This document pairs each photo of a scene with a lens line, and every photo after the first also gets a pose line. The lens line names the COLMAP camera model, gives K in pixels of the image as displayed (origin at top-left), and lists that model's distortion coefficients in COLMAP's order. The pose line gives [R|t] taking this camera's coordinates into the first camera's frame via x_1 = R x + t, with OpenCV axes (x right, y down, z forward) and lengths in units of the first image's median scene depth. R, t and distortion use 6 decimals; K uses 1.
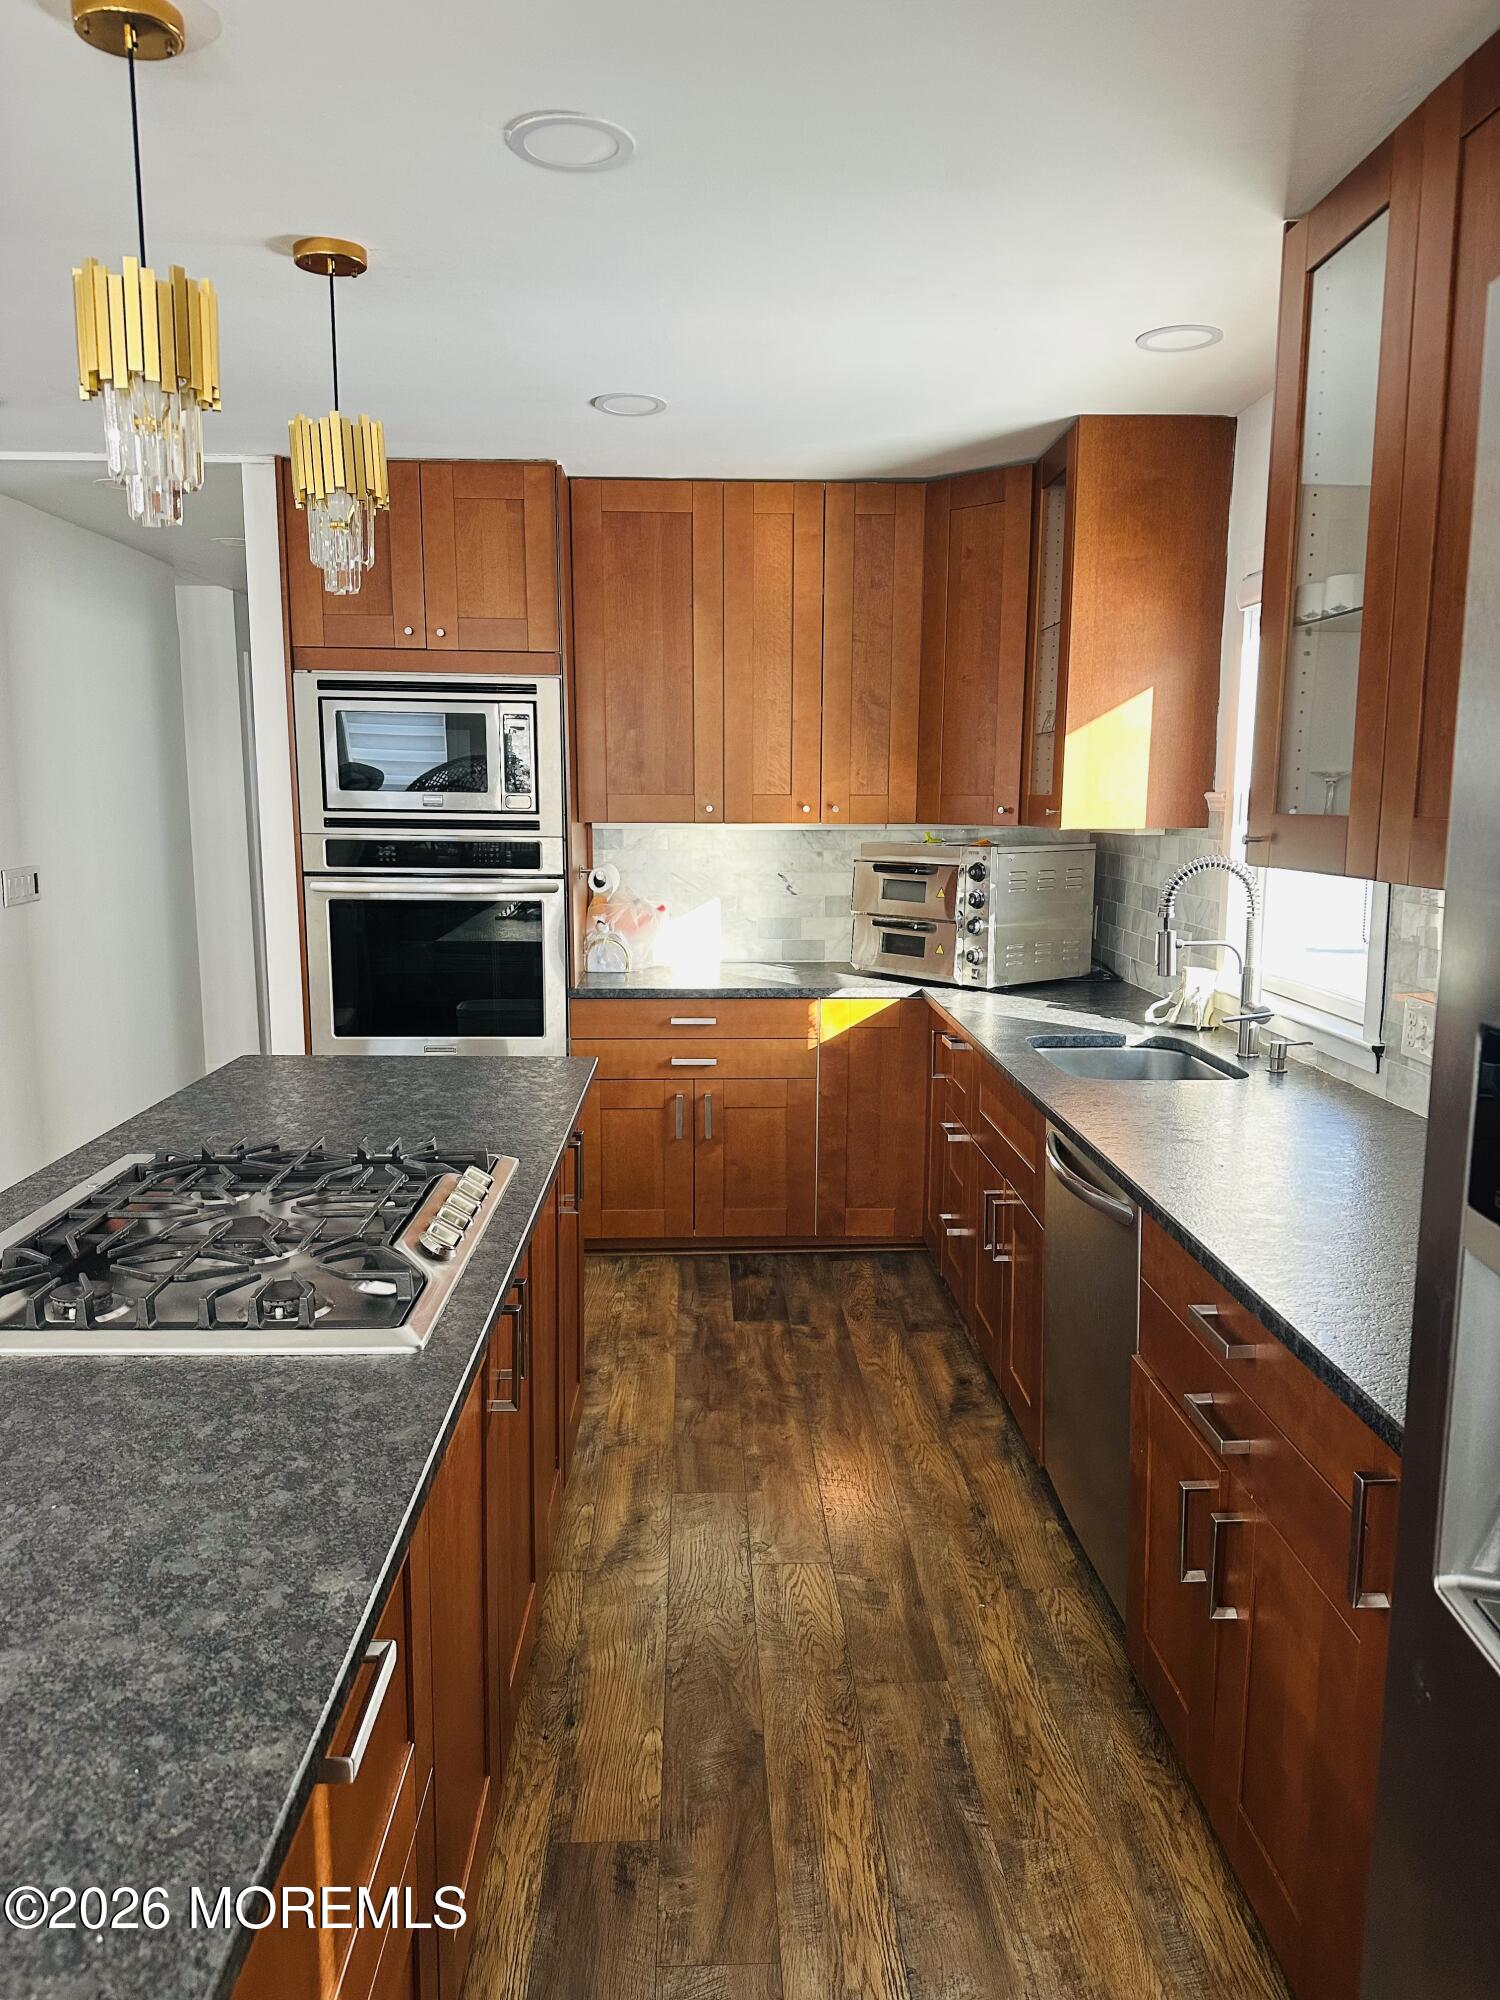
lens RADIAL K [[1405.6, 0, 744.9], [0, 1405.6, 994.6], [0, 0, 1]] dist [0.058620, -0.060880]
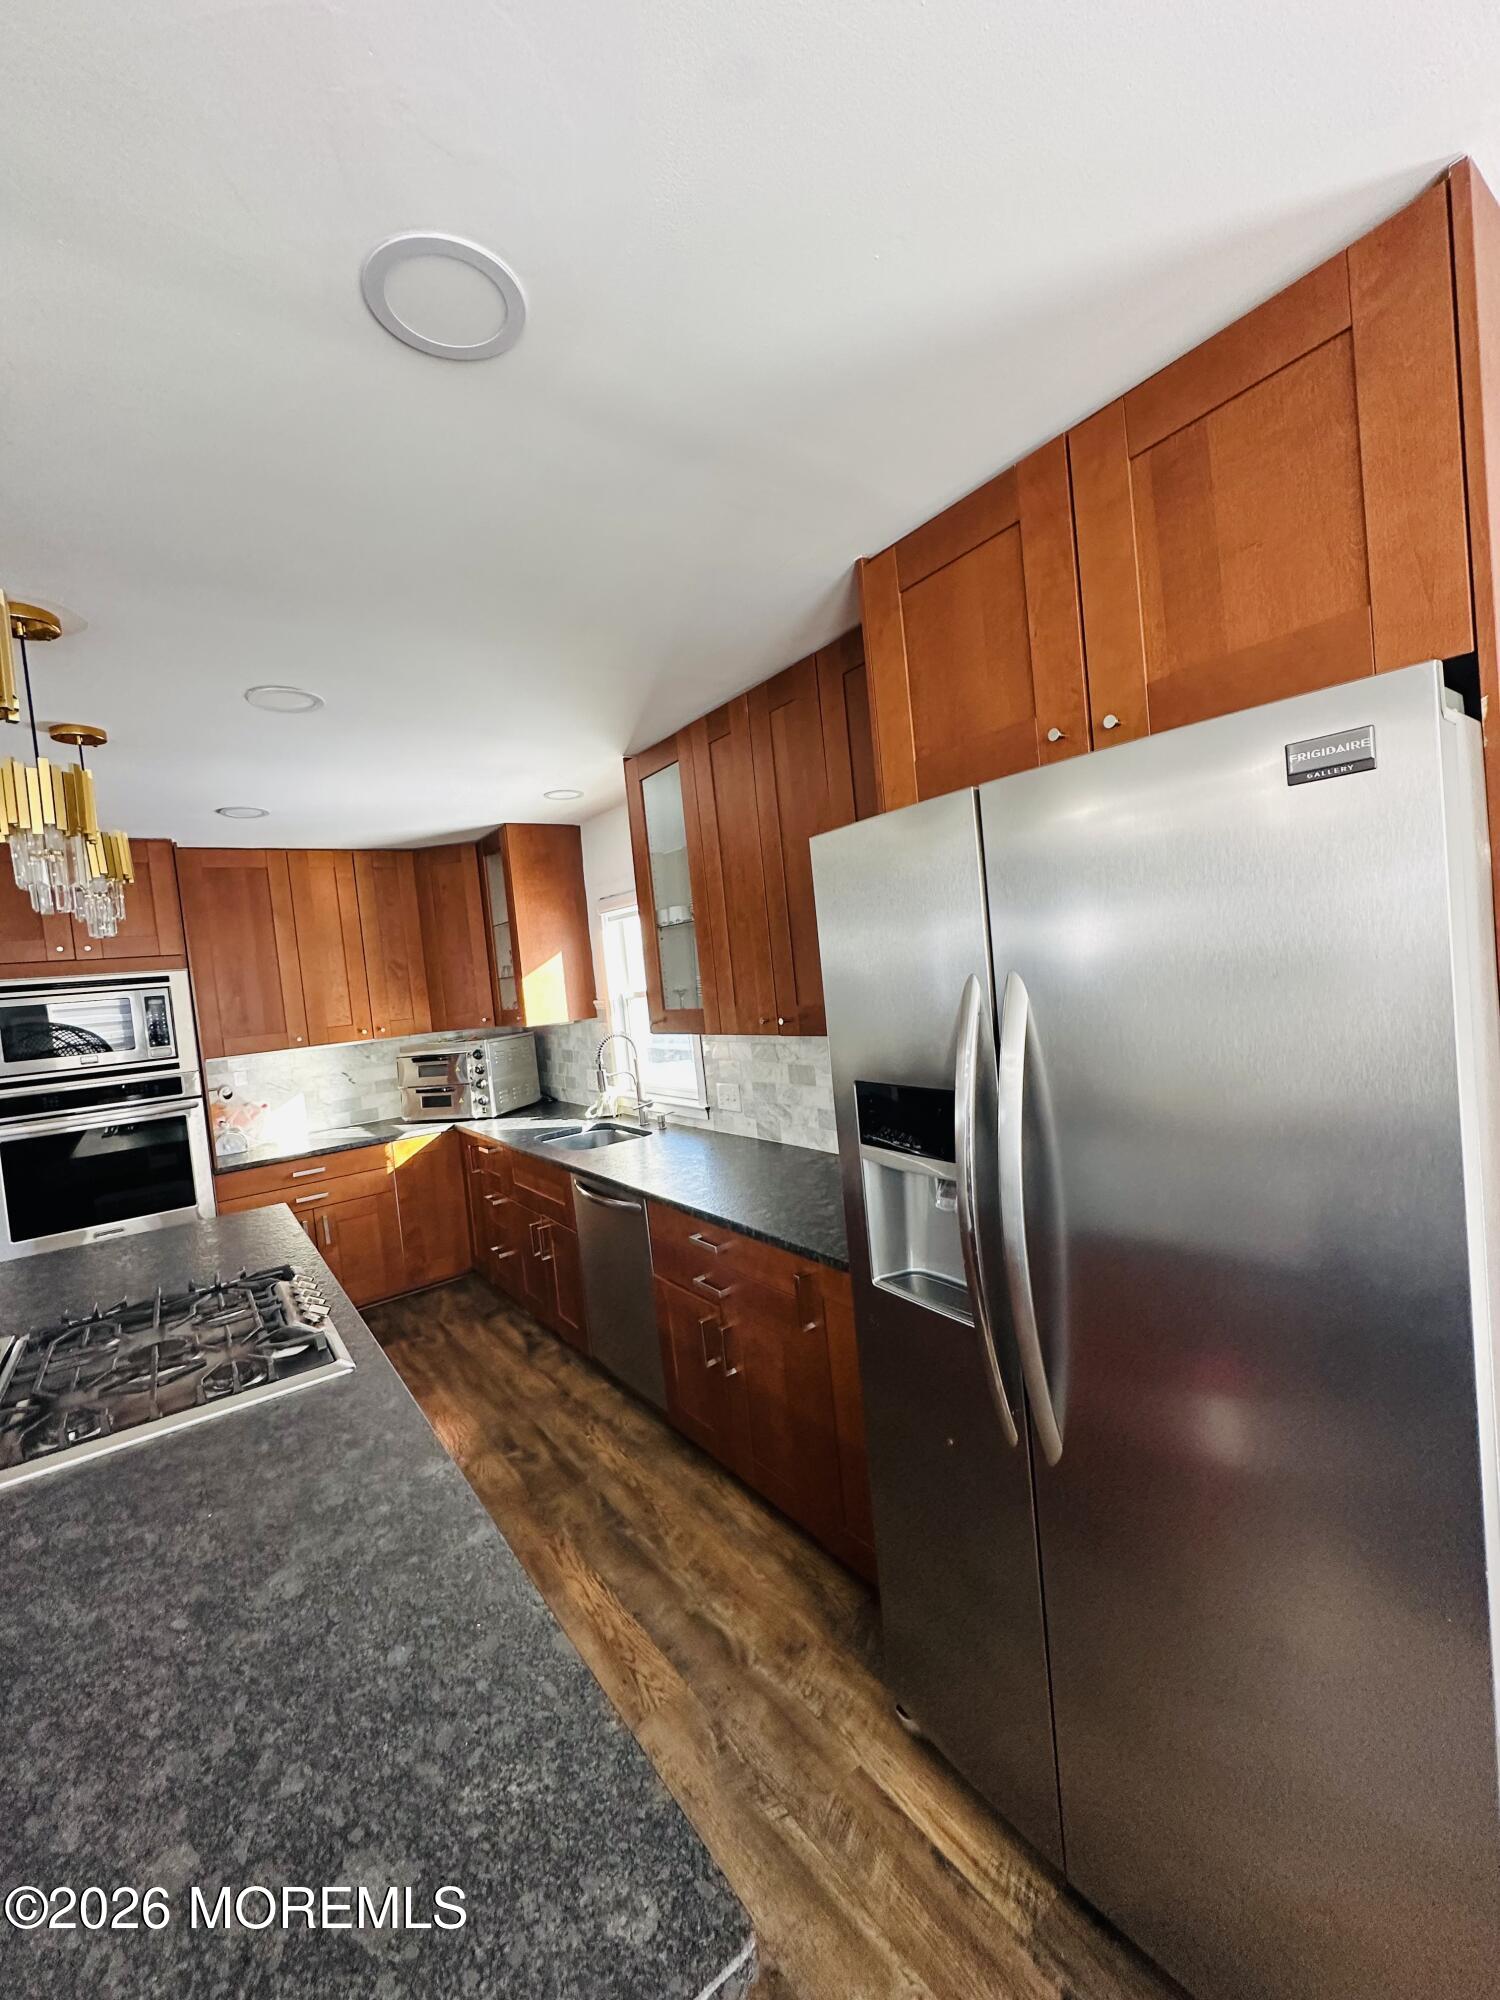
lens RADIAL K [[796.4, 0, 748.9], [0, 796.4, 994.1], [0, 0, 1]] dist [0.002114, 0.000264]
pose [[0.820630, -0.099245, 0.562776, -0.138778], [0.178798, 0.979951, -0.087907, -0.012027], [-0.542768, 0.172763, 0.821922, -0.064489]]
